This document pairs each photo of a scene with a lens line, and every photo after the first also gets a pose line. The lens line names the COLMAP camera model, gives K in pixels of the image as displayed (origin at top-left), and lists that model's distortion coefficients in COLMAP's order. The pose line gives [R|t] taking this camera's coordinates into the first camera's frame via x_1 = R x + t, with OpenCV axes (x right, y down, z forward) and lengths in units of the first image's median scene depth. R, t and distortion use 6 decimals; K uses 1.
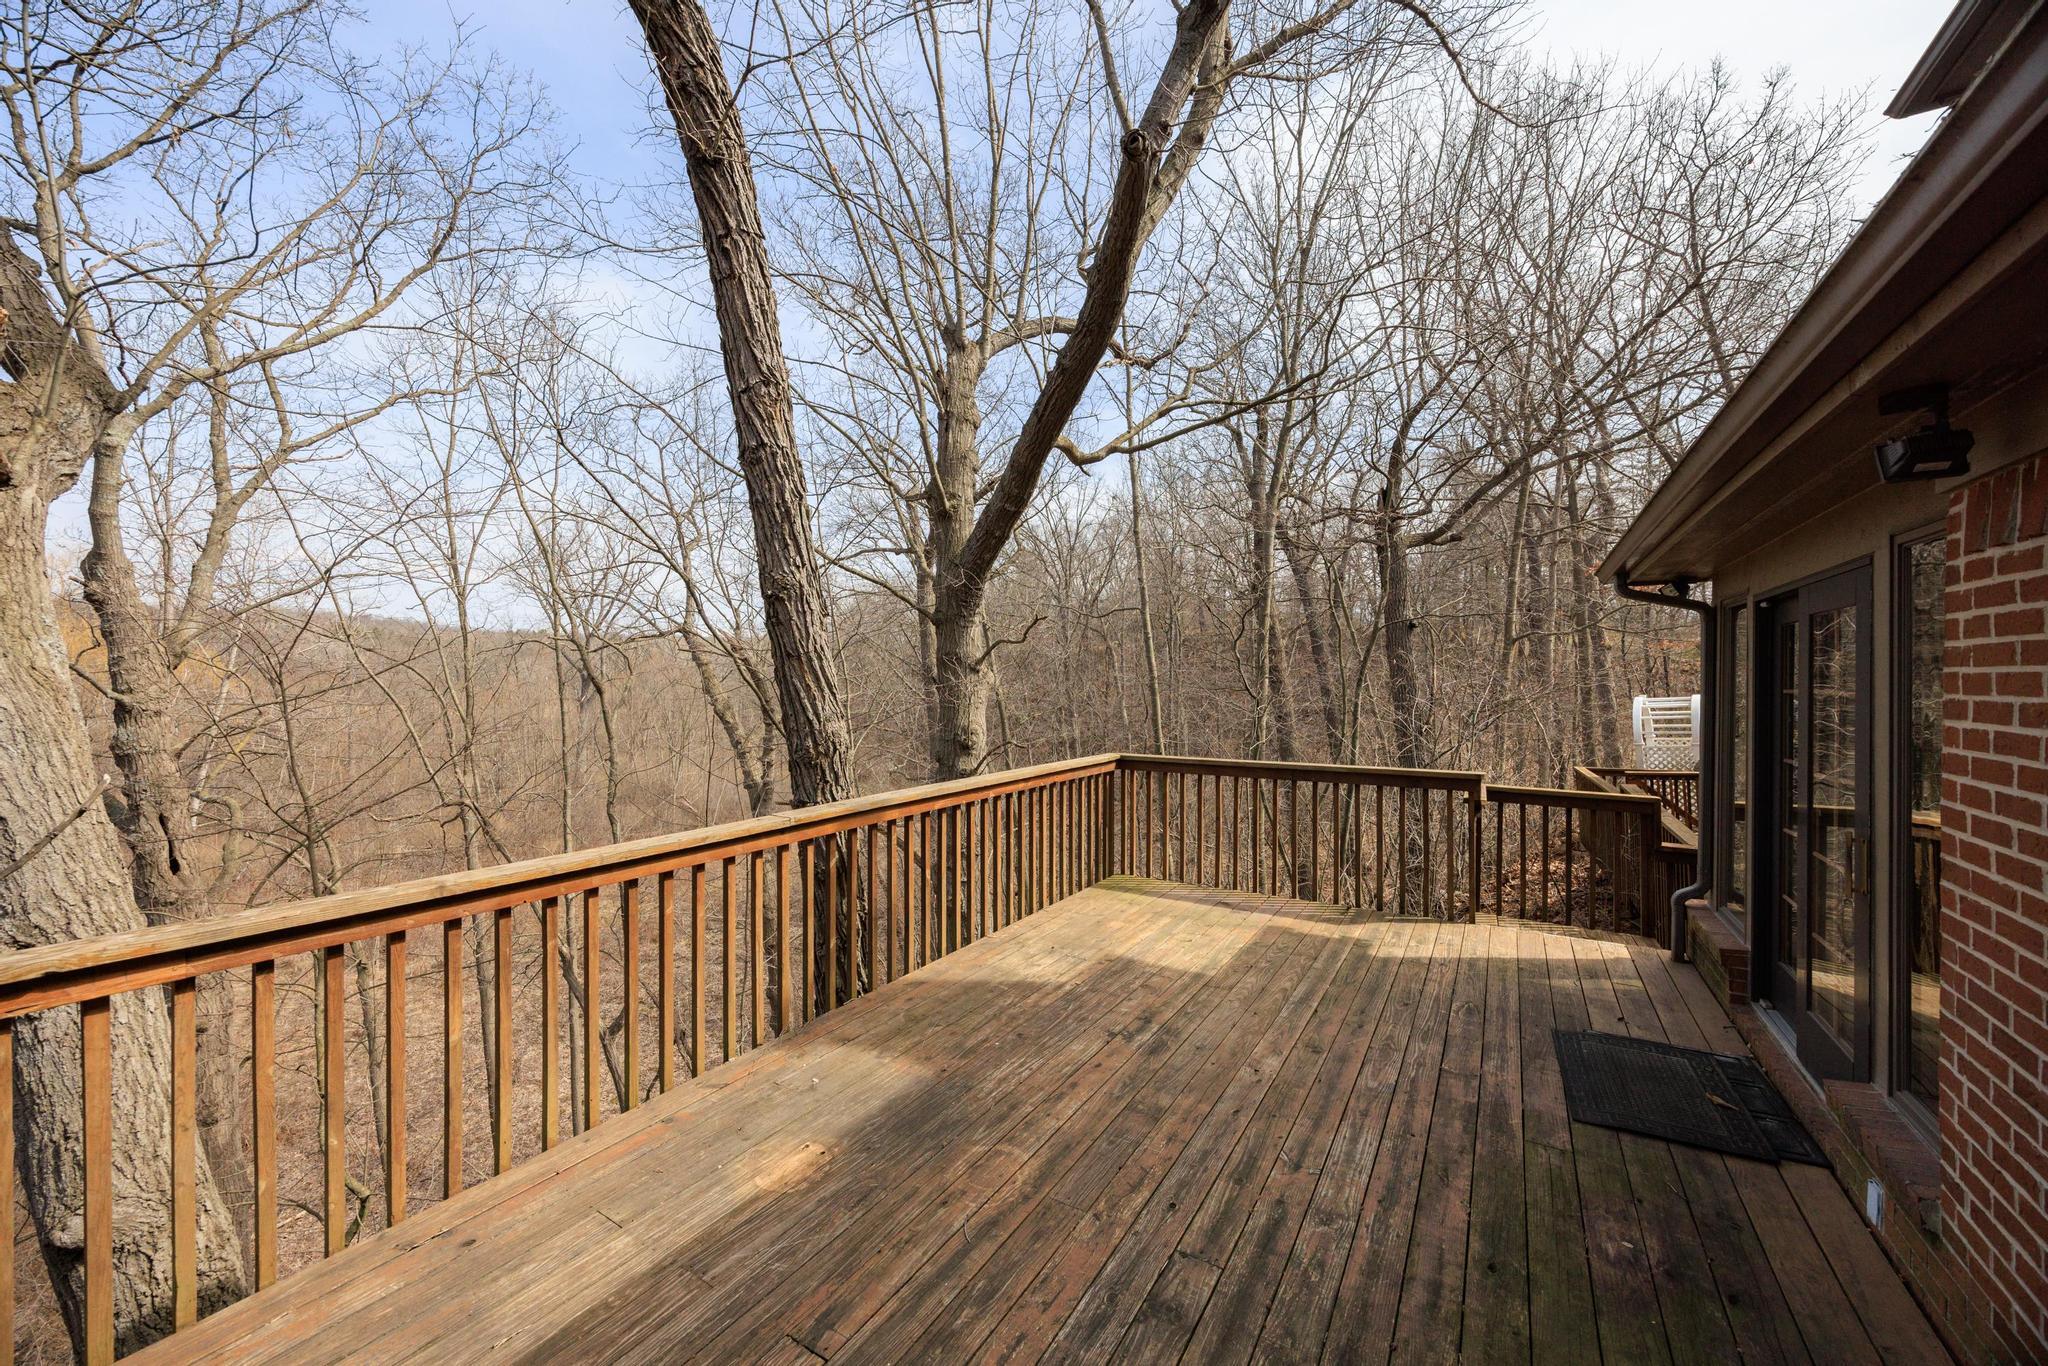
lens RADIAL K [[781.0, 0, 1034.5], [0, 781.0, 681.0], [0, 0, 1]] dist [-0.000950, -0.000134]
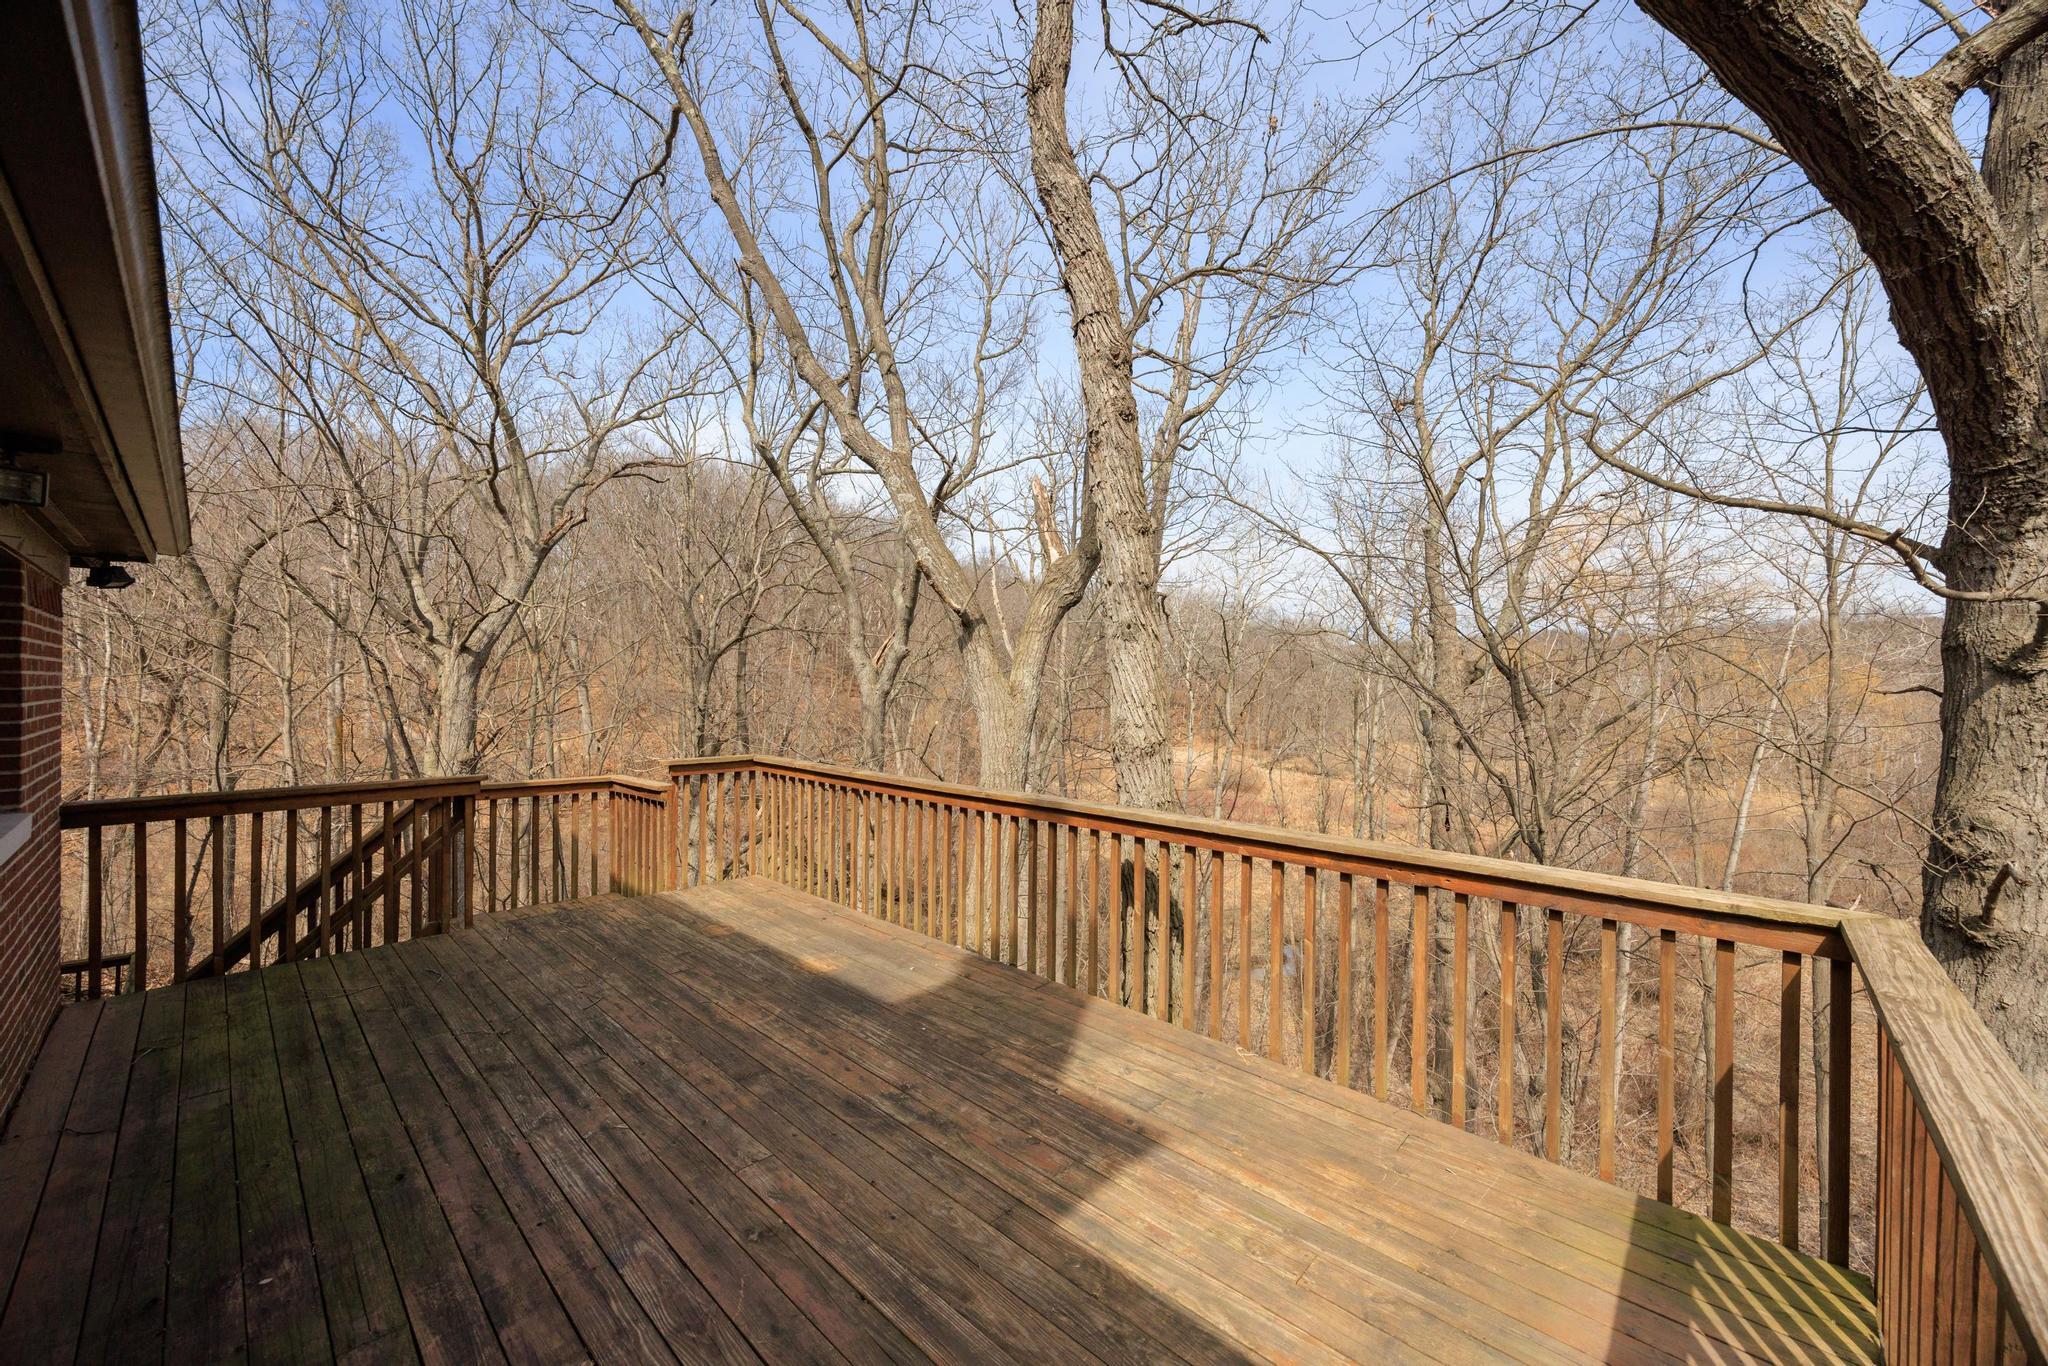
lens RADIAL K [[781.0, 0, 1022.7], [0, 781.0, 686.3], [0, 0, 1]] dist [-0.000950, -0.000134]
pose [[-0.216256, -0.001974, -0.976335, 1.049671], [-0.010560, 0.999944, 0.000317, -0.004801], [0.976280, 0.010379, -0.216265, 1.478624]]
